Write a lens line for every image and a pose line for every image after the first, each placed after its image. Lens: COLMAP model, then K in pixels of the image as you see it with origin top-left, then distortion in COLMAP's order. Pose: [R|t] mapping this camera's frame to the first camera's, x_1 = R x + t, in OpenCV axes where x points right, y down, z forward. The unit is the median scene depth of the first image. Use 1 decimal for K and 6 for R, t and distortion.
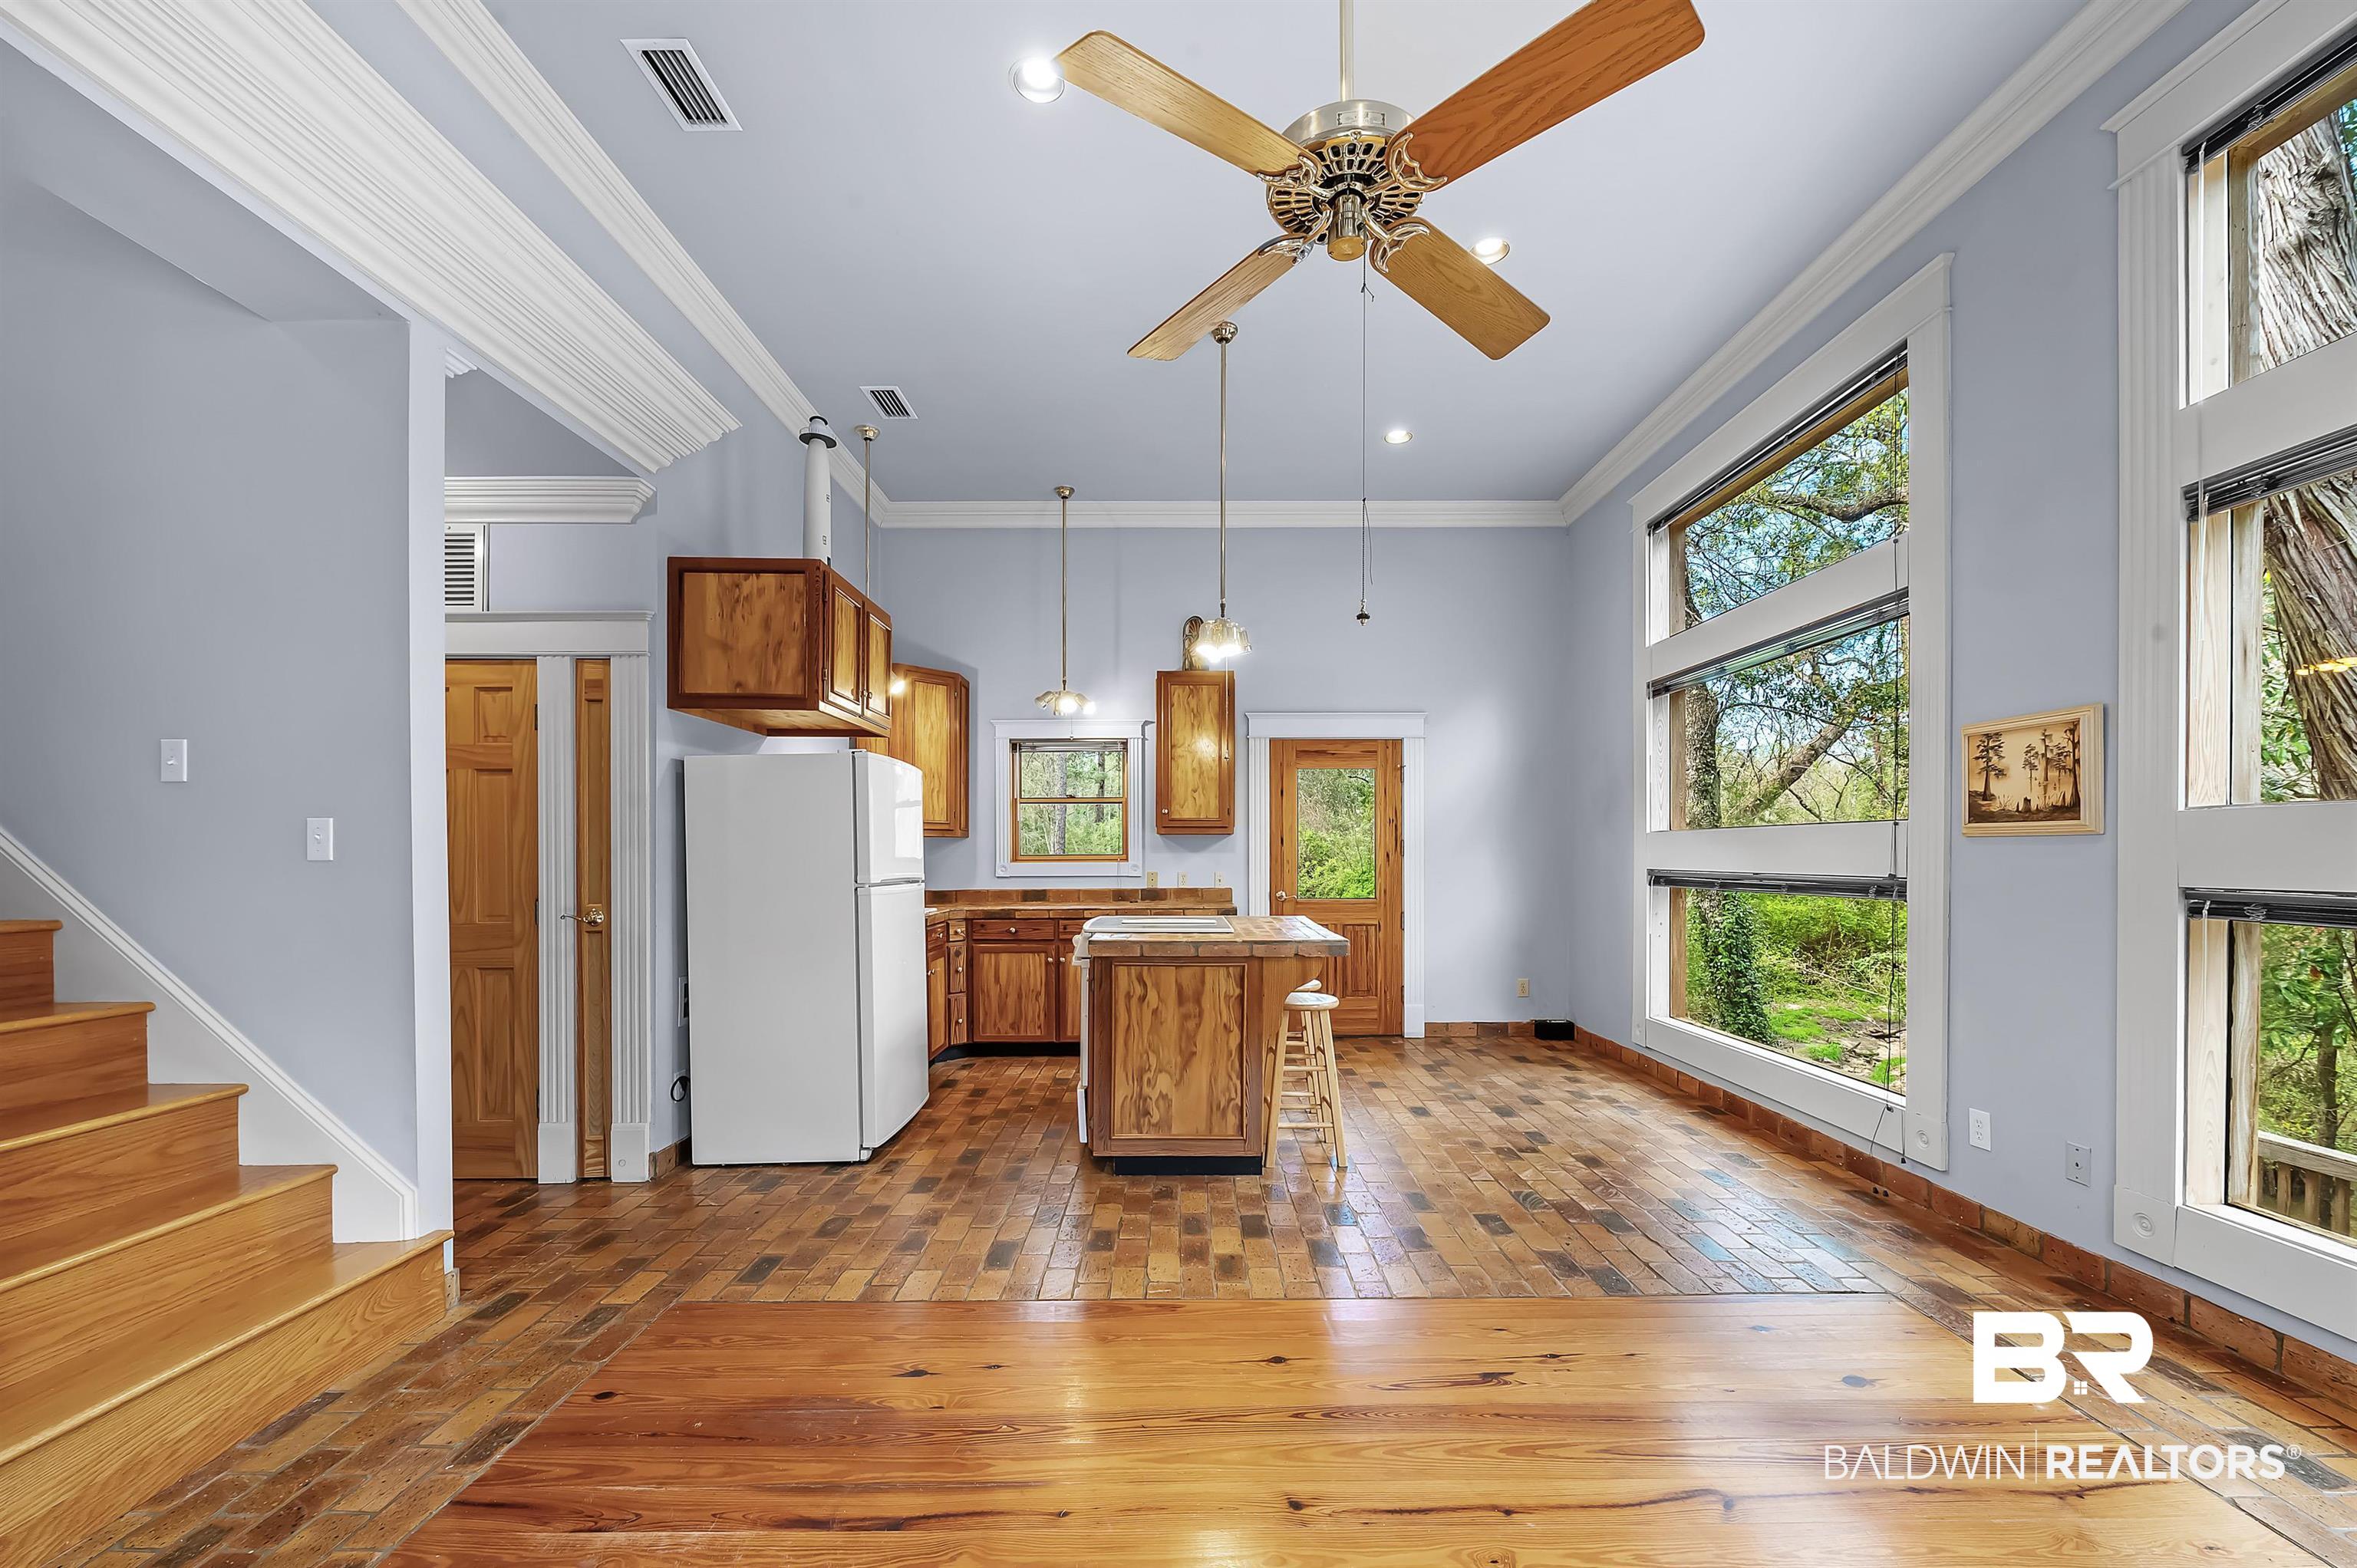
lens RADIAL K [[935.5, 0, 1190.0], [0, 935.5, 865.6], [0, 0, 1]] dist [-0.004039, -0.002358]
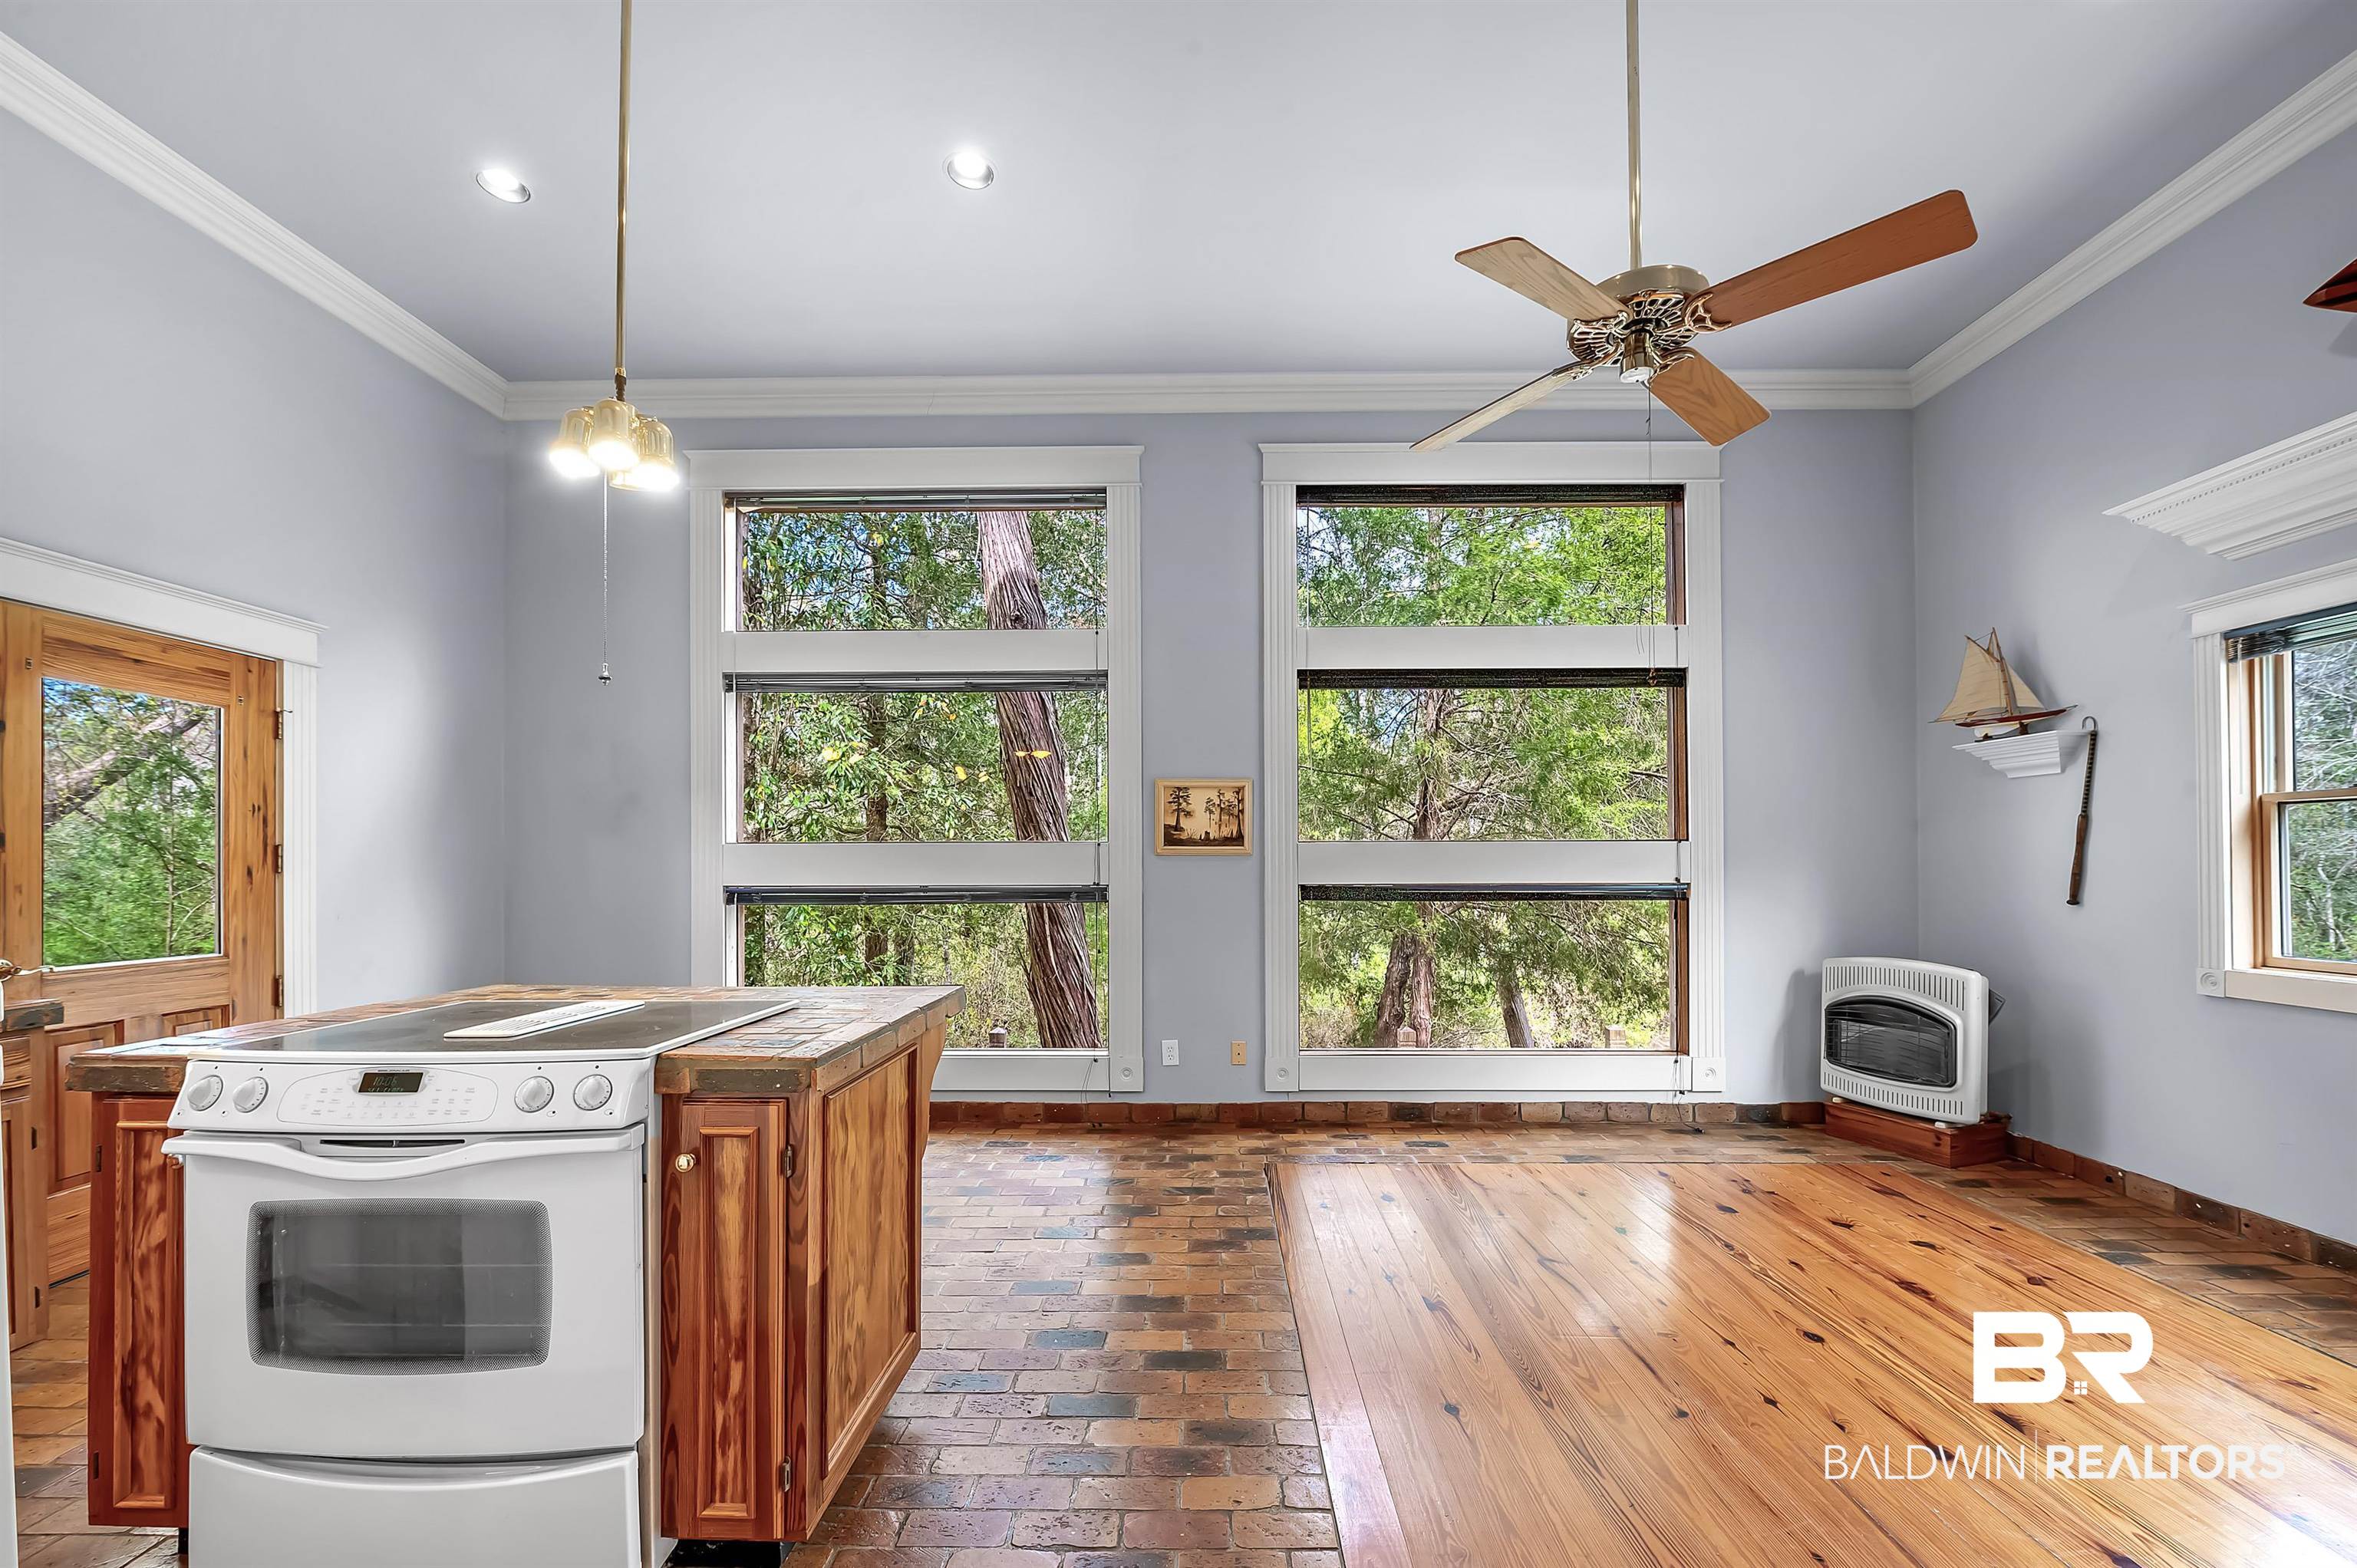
lens RADIAL K [[935.5, 0, 1187.3], [0, 935.5, 866.6], [0, 0, 1]] dist [-0.004039, -0.002358]
pose [[0.021884, -0.000184, 0.999760, -0.535808], [0.015688, 0.999877, -0.000160, -0.010519], [-0.999637, 0.015688, 0.021885, 0.785168]]
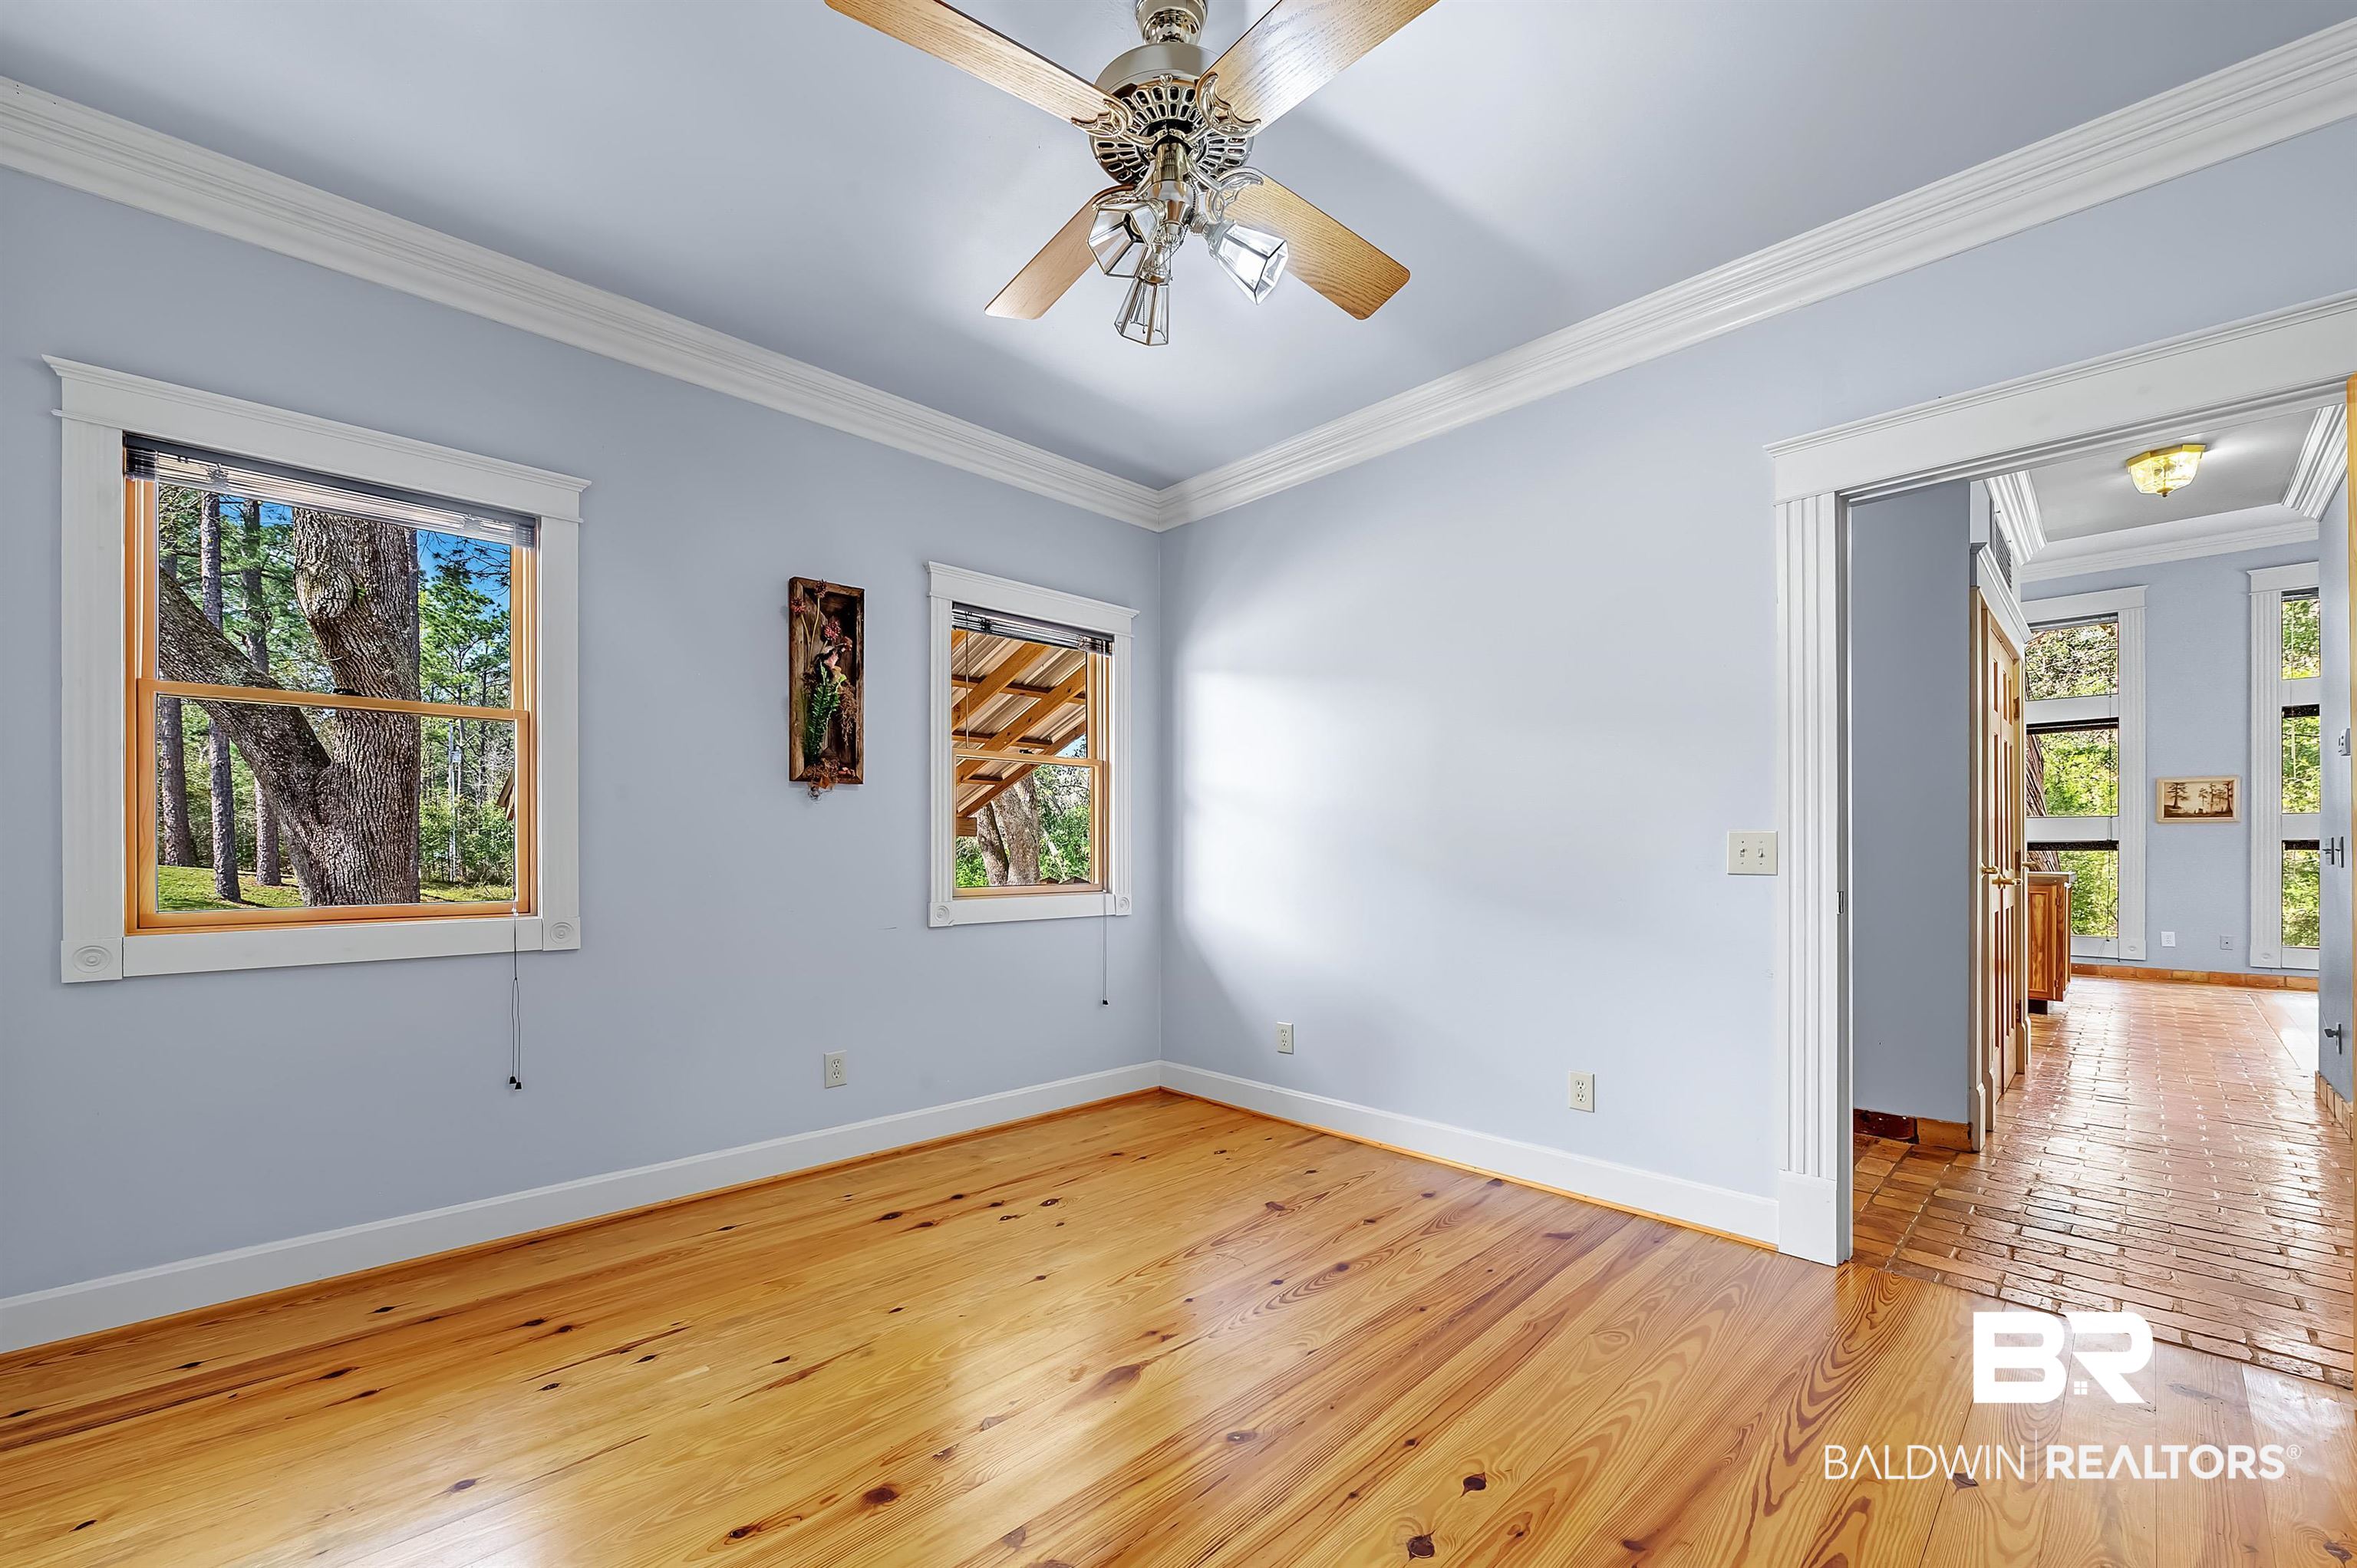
lens RADIAL K [[935.5, 0, 1187.3], [0, 935.5, 850.2], [0, 0, 1]] dist [-0.004039, -0.002358]
pose [[0.720120, -0.005067, 0.693831, -2.350609], [0.010386, 0.999940, -0.003477, 0.019702], [-0.693772, 0.009710, 0.720129, 0.863890]]
